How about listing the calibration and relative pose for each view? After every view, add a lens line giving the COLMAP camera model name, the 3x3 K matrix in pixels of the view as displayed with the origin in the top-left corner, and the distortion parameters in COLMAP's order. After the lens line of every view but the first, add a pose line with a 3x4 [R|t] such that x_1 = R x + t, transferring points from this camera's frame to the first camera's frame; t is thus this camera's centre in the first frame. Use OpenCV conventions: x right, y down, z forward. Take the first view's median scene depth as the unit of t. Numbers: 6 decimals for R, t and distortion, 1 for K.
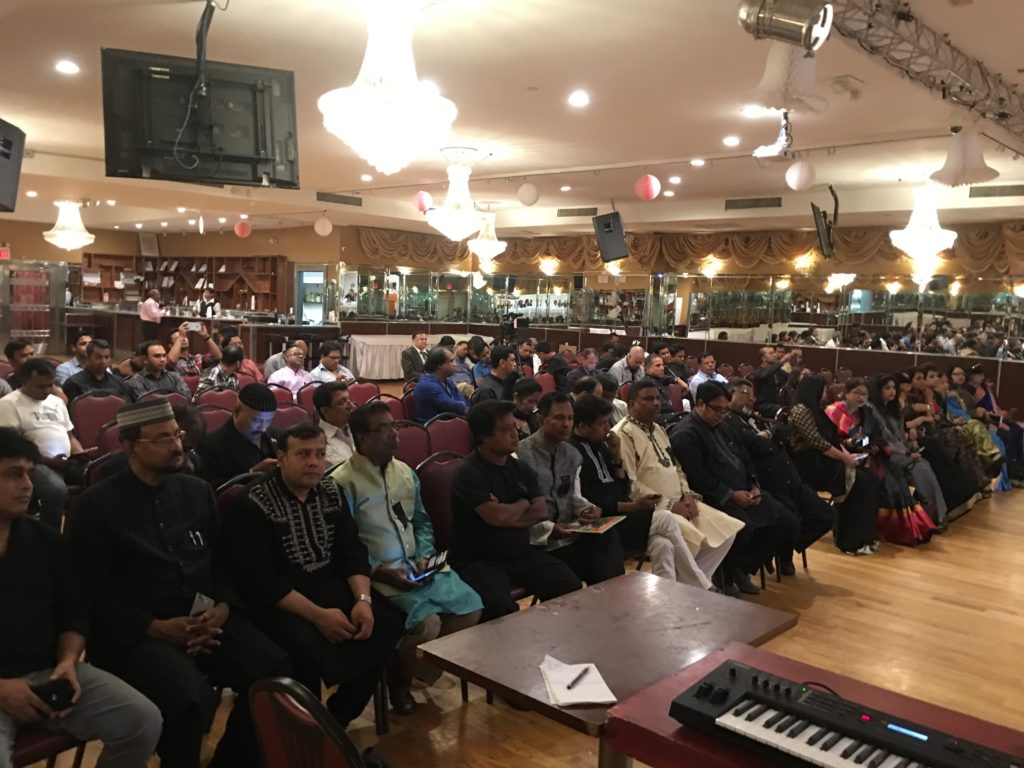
lens RADIAL K [[864.3, 0, 518.3], [0, 864.3, 386.6], [0, 0, 1]] dist [0.075321, -0.100652]
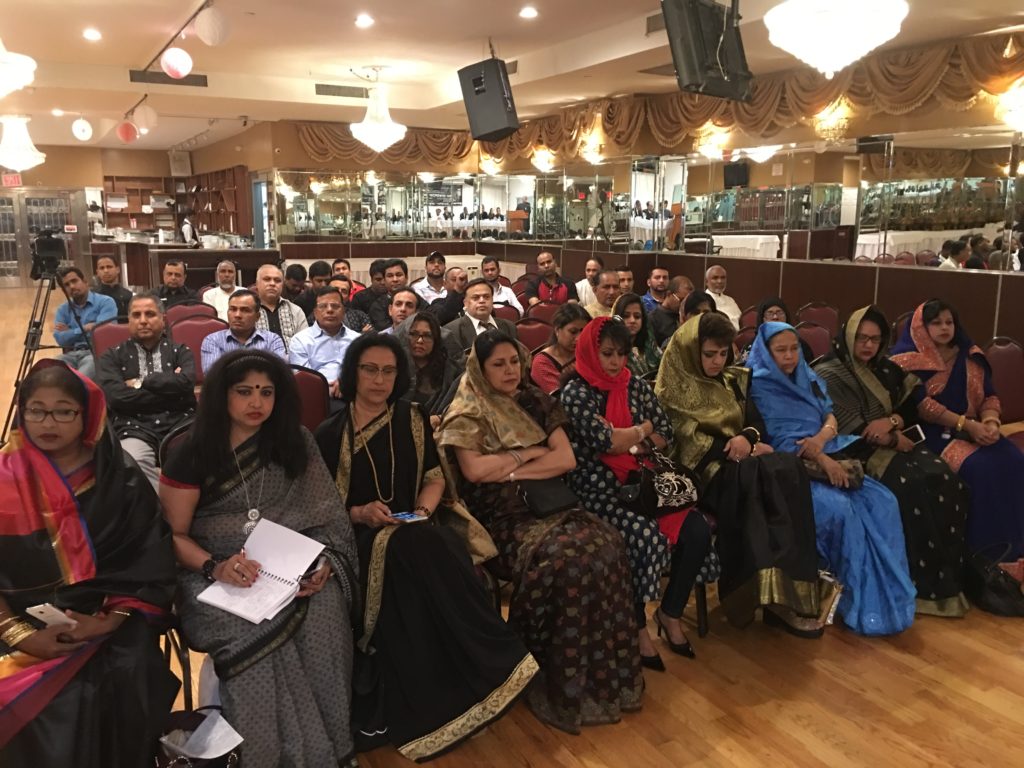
lens RADIAL K [[864.3, 0, 506.4], [0, 864.3, 385.5], [0, 0, 1]] dist [0.075321, -0.100652]
pose [[0.943505, 0.025785, -0.330353, 0.279733], [0.003725, 0.996079, 0.088387, -0.013641], [0.331337, -0.084625, 0.939710, 0.306304]]
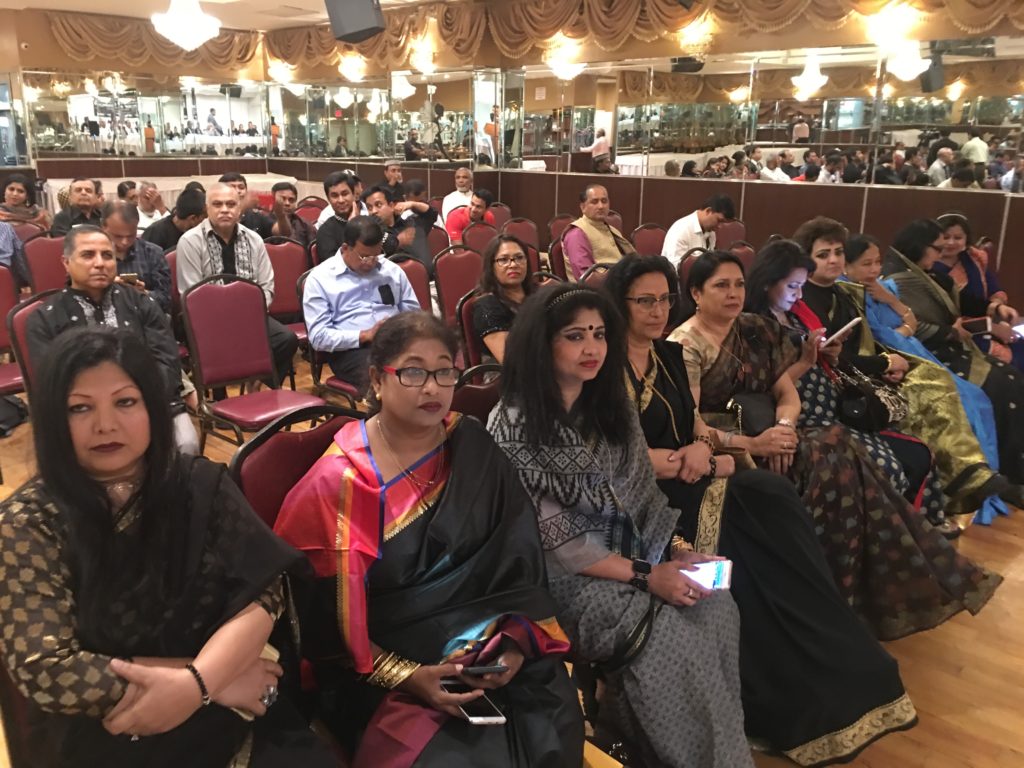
lens RADIAL K [[864.3, 0, 504.2], [0, 864.3, 378.0], [0, 0, 1]] dist [0.075321, -0.100652]
pose [[0.999539, -0.024860, -0.017415, 0.175200], [0.027468, 0.984977, 0.170487, -0.013891], [0.012915, -0.170887, 0.985206, 0.317181]]
